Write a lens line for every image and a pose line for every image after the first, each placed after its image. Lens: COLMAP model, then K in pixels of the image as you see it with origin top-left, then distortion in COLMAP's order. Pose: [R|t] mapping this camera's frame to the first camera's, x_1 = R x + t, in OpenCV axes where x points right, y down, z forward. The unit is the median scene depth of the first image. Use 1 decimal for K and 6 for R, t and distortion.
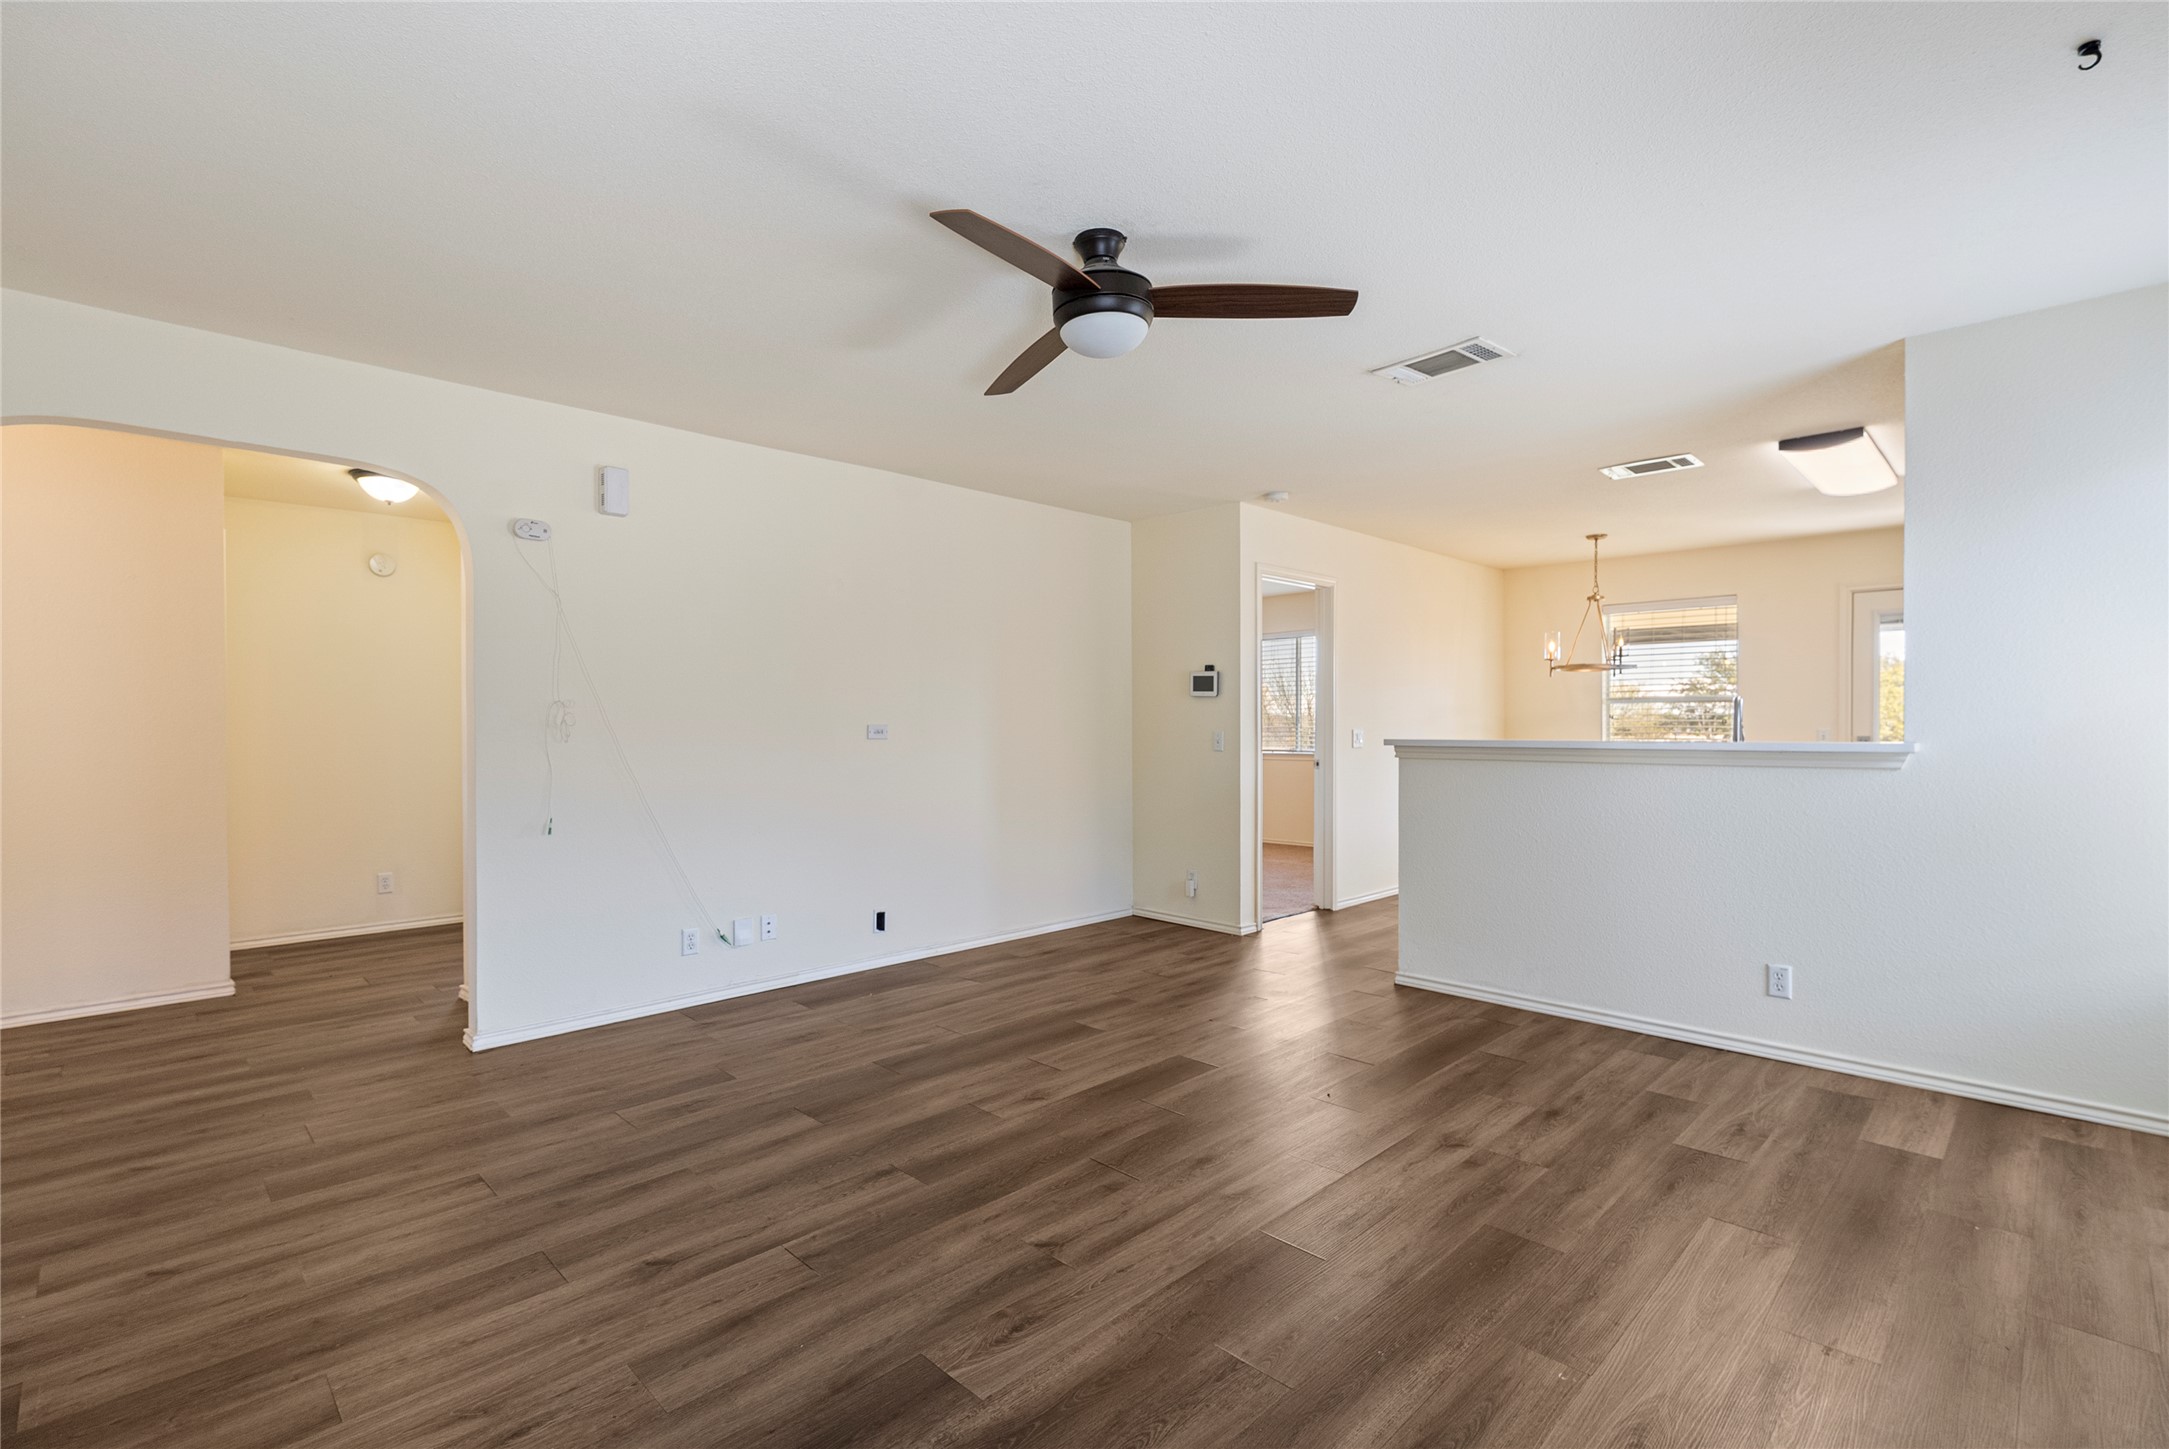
lens RADIAL K [[989.1, 0, 1084.0], [0, 989.1, 721.2], [0, 0, 1]] dist [0.001351, 0.000132]
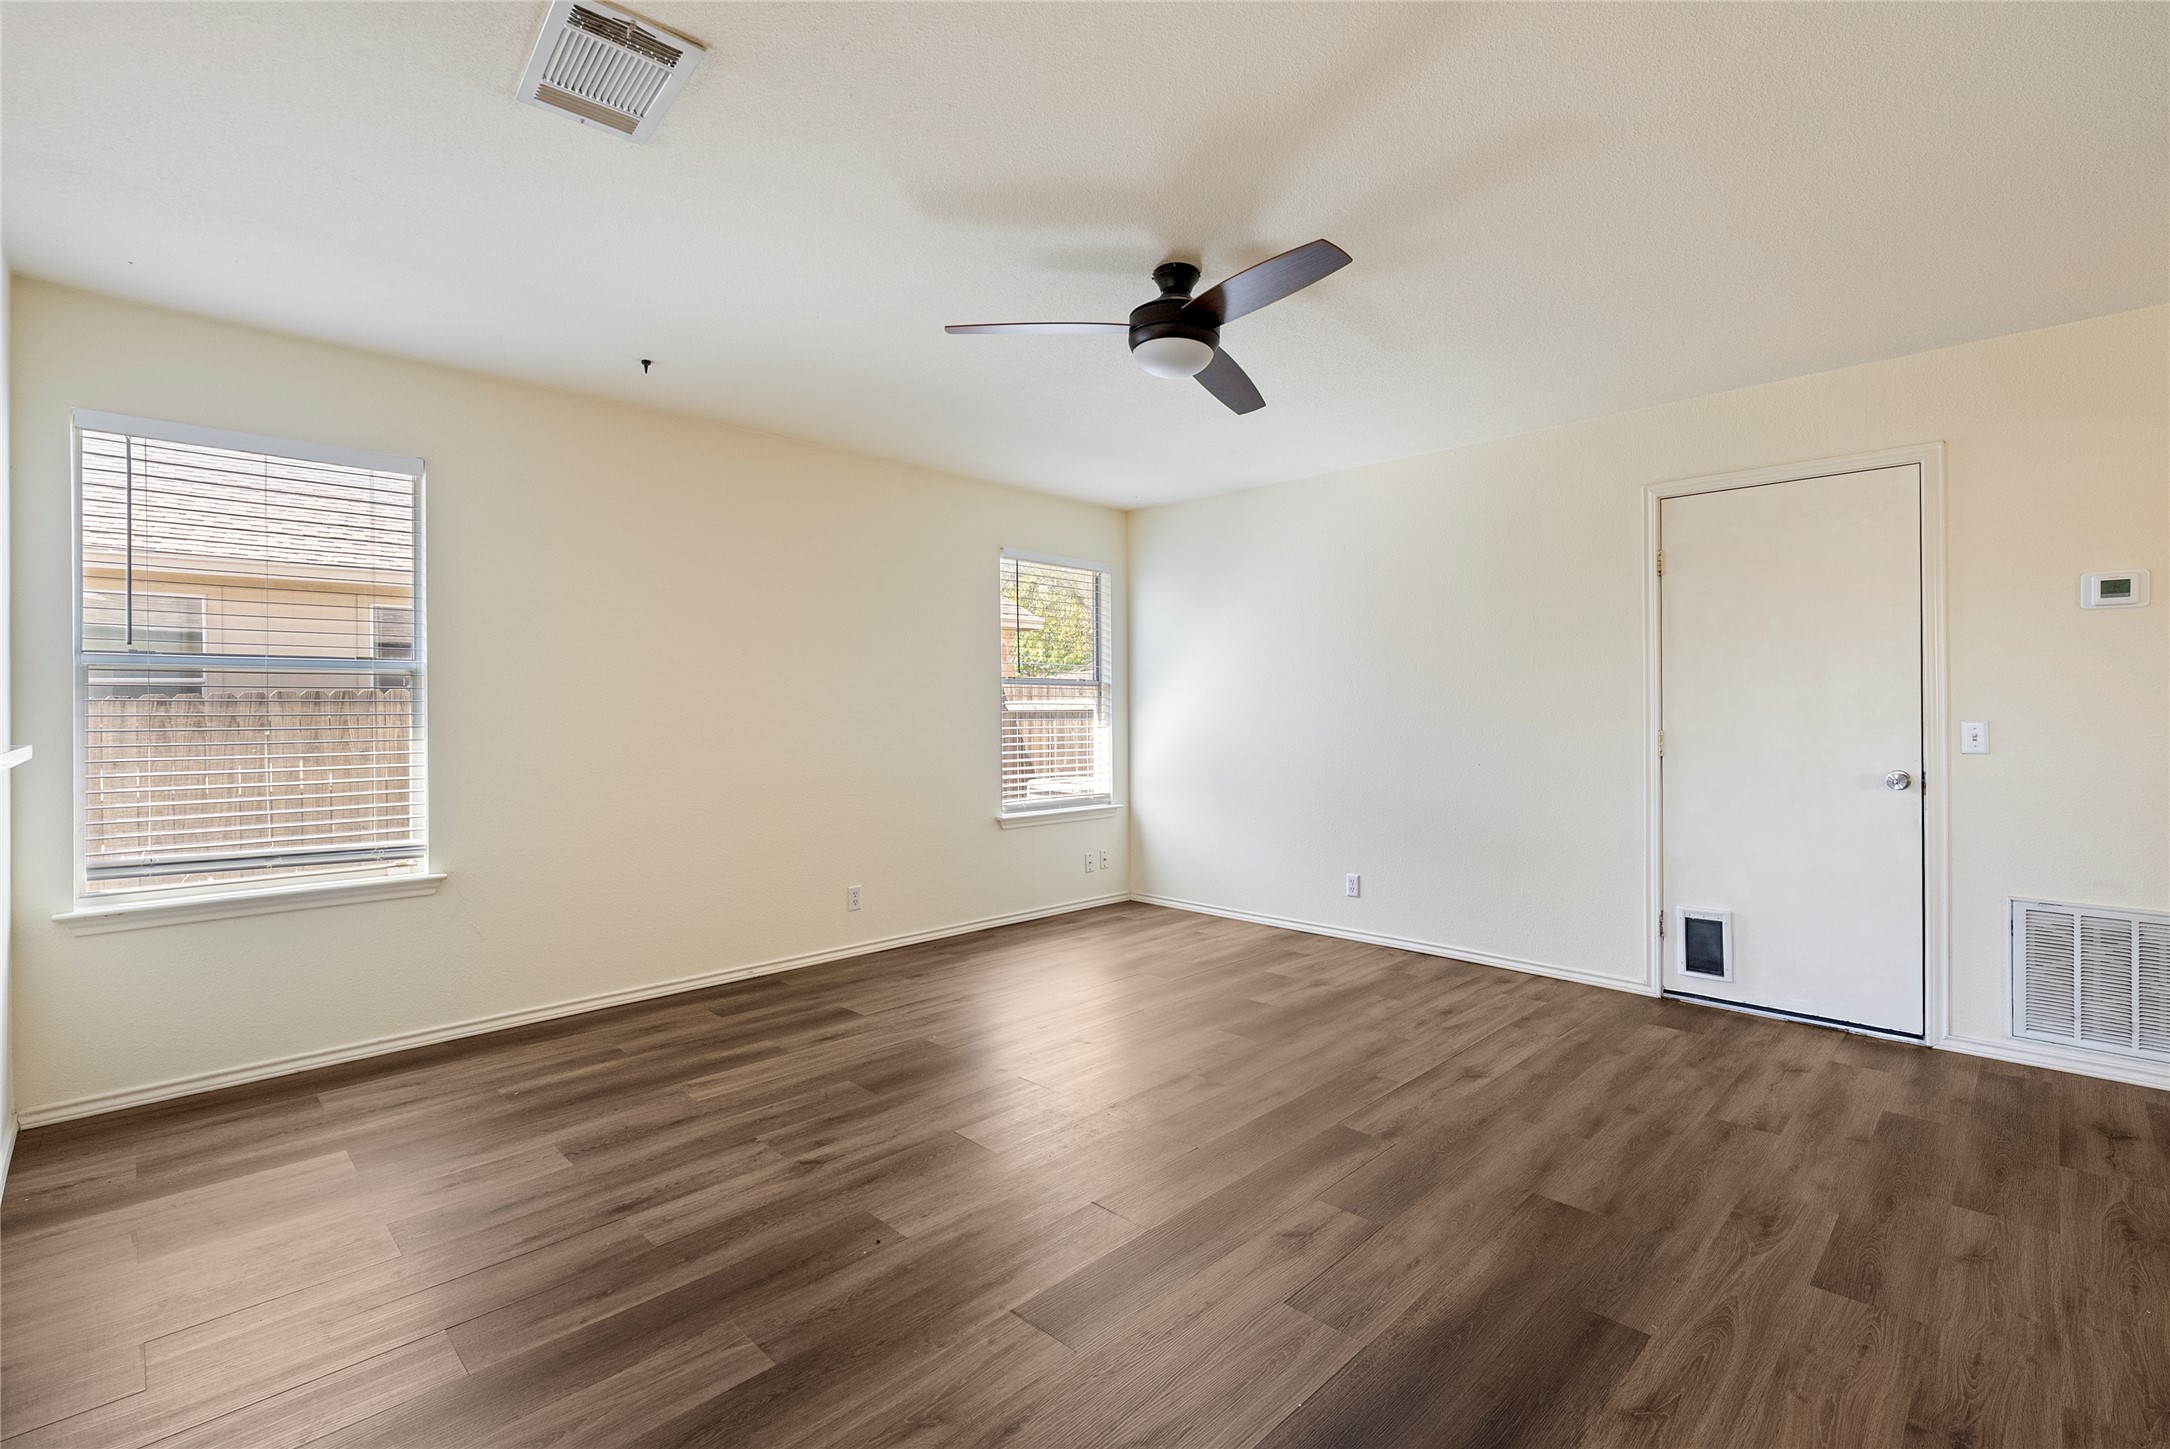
lens RADIAL K [[989.5, 0, 1081.4], [0, 989.5, 721.2], [0, 0, 1]] dist [0.001351, 0.000132]
pose [[-0.999970, 0.007111, -0.003176, 0.128783], [0.007083, 0.999936, 0.008852, 0.005460], [0.003238, 0.008829, -0.999956, 2.091228]]
